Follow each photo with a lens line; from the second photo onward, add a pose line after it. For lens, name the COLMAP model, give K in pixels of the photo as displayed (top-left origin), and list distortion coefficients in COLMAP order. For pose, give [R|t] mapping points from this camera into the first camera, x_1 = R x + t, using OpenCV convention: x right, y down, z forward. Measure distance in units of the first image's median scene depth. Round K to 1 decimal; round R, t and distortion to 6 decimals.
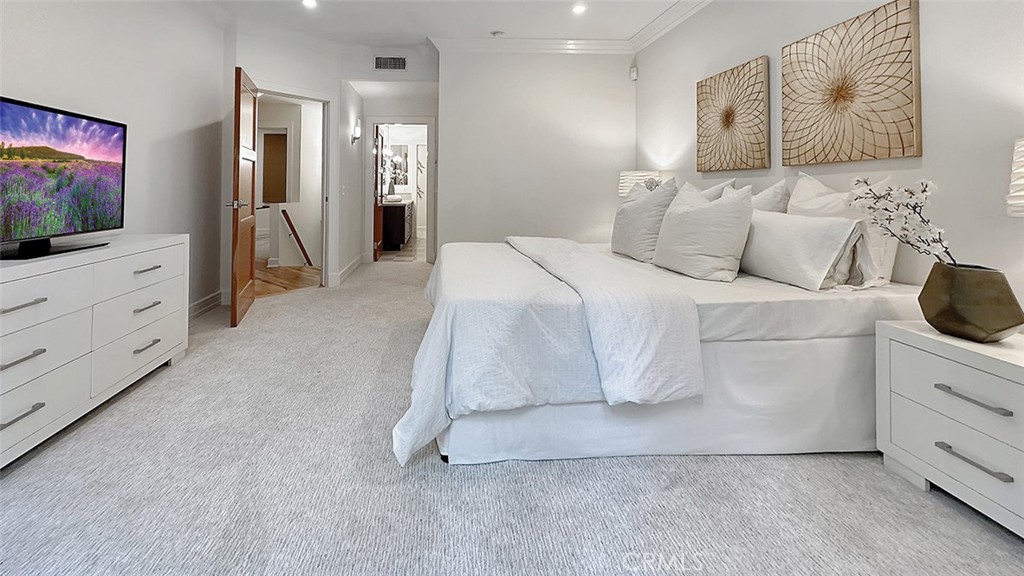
lens RADIAL K [[446.3, 0, 511.6], [0, 446.3, 191.2], [0, 0, 1]] dist [-0.000811, -0.000171]
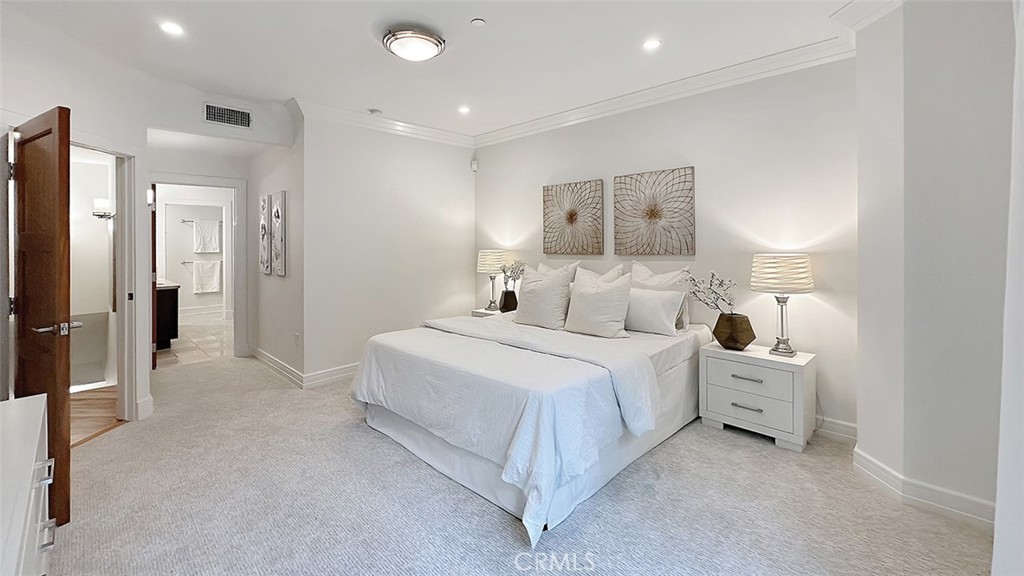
lens RADIAL K [[421.7, 0, 510.9], [0, 421.7, 249.1], [0, 0, 1]] dist [-0.001041, -0.000071]
pose [[0.735909, -0.018217, 0.676835, -0.609161], [-0.000261, 0.999630, 0.027188, -0.107783], [-0.677080, -0.020184, 0.735632, 0.161639]]
